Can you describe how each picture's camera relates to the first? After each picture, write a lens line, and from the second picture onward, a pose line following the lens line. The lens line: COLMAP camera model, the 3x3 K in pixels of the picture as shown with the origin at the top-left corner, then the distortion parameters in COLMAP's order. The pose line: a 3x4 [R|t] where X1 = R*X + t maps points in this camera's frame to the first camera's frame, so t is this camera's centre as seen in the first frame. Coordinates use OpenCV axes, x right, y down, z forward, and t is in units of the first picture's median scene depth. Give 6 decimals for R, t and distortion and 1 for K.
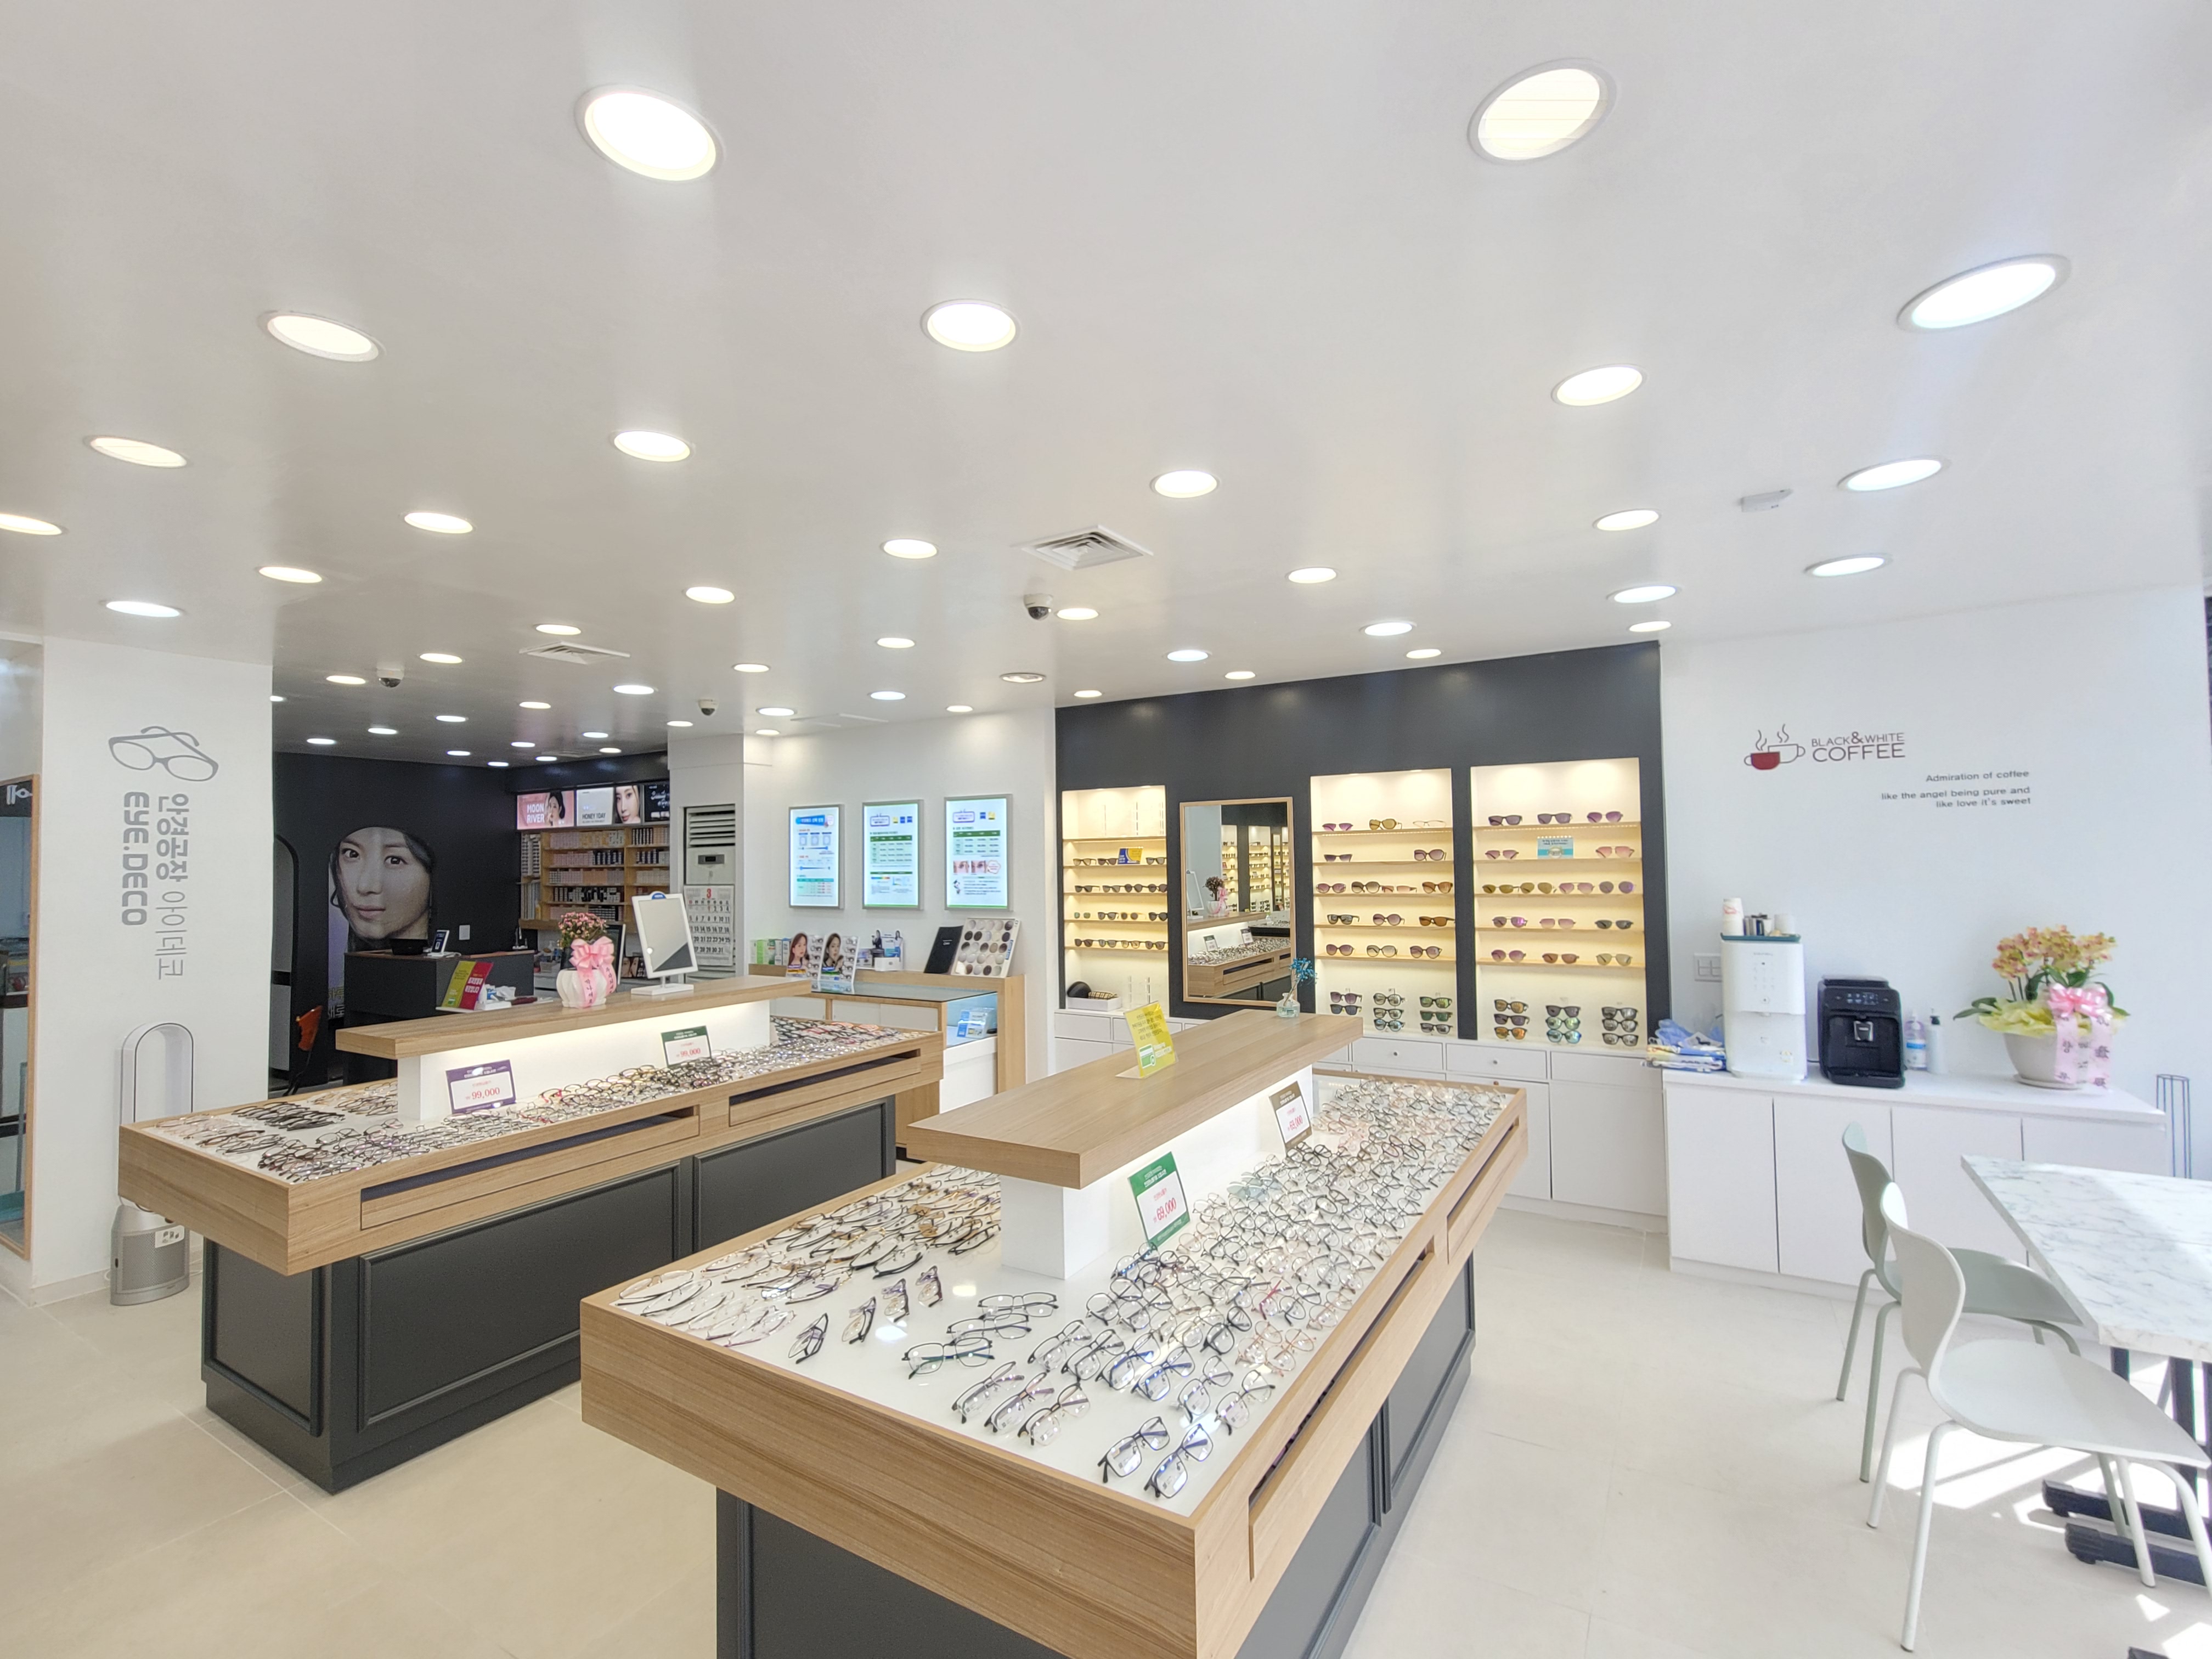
lens RADIAL K [[984.0, 0, 1106.0], [0, 984.0, 829.5], [0, 0, 1]] dist [-0.000568, -0.000033]
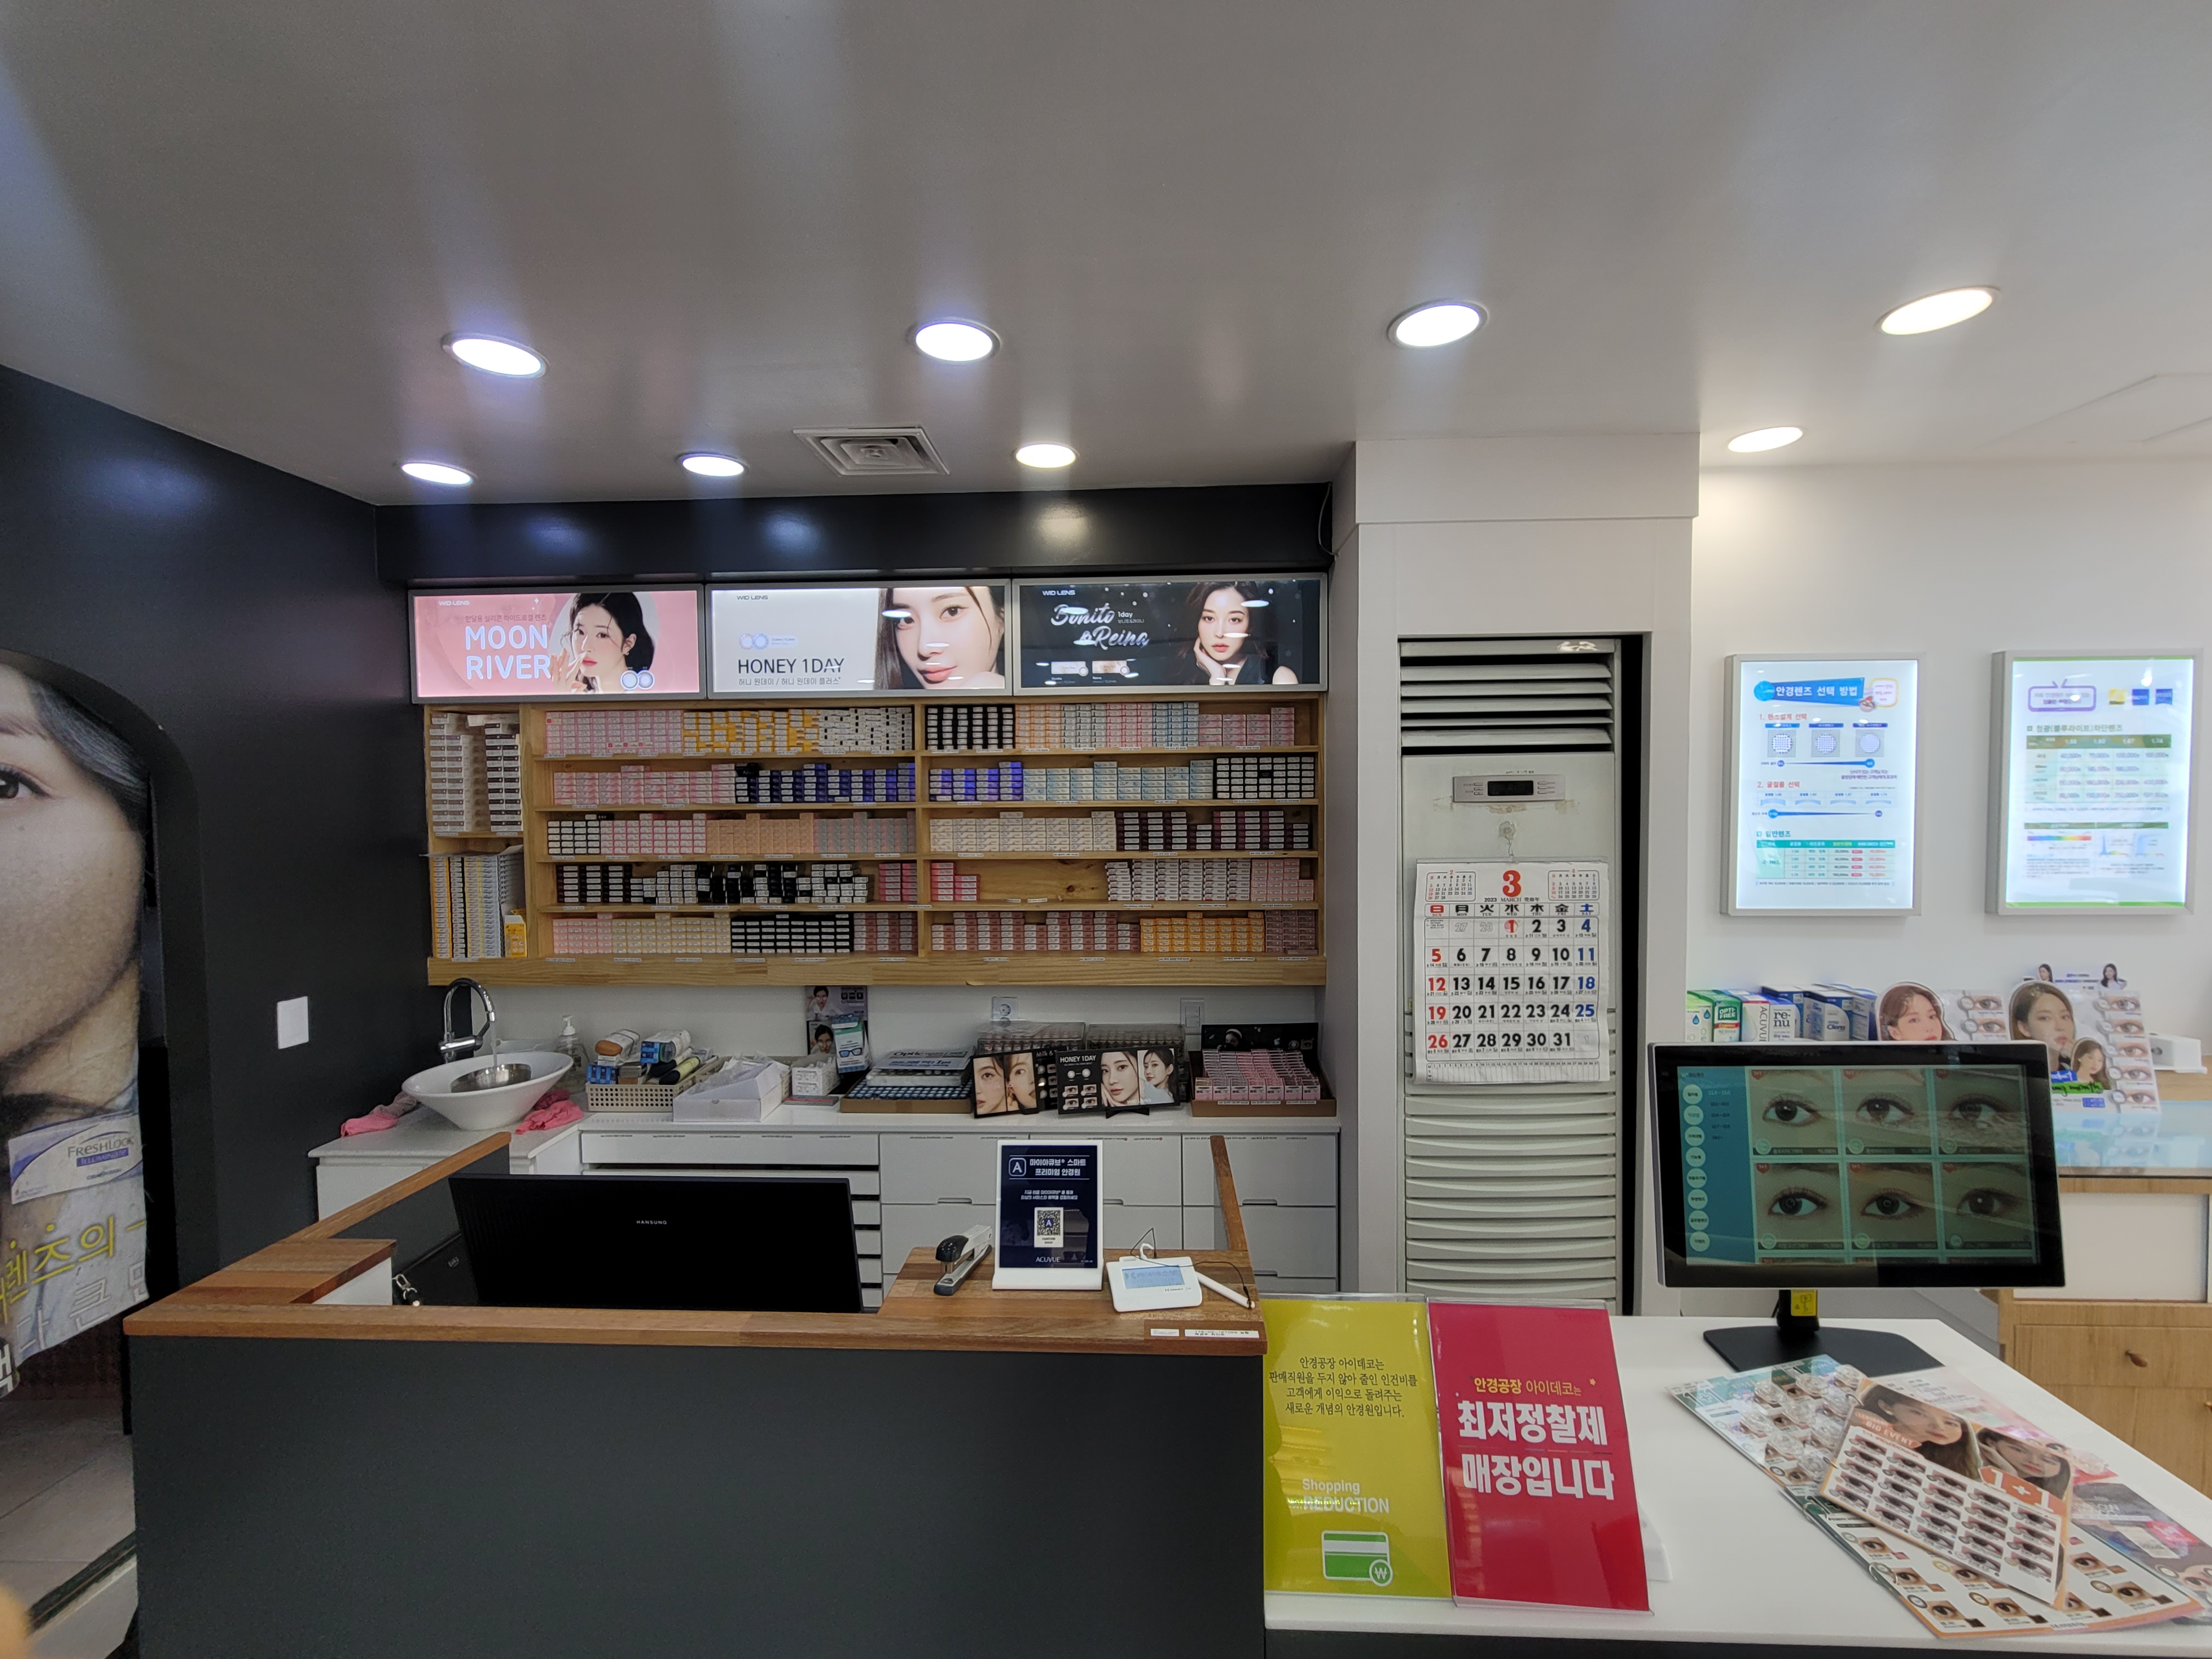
lens RADIAL K [[984.0, 0, 1106.0], [0, 984.0, 829.5], [0, 0, 1]] dist [-0.000568, -0.000033]
pose [[0.883123, -0.008167, 0.469070, -0.594621], [-0.019511, 0.998344, 0.054117, 0.024258], [-0.468735, -0.056944, 0.881501, 0.637657]]
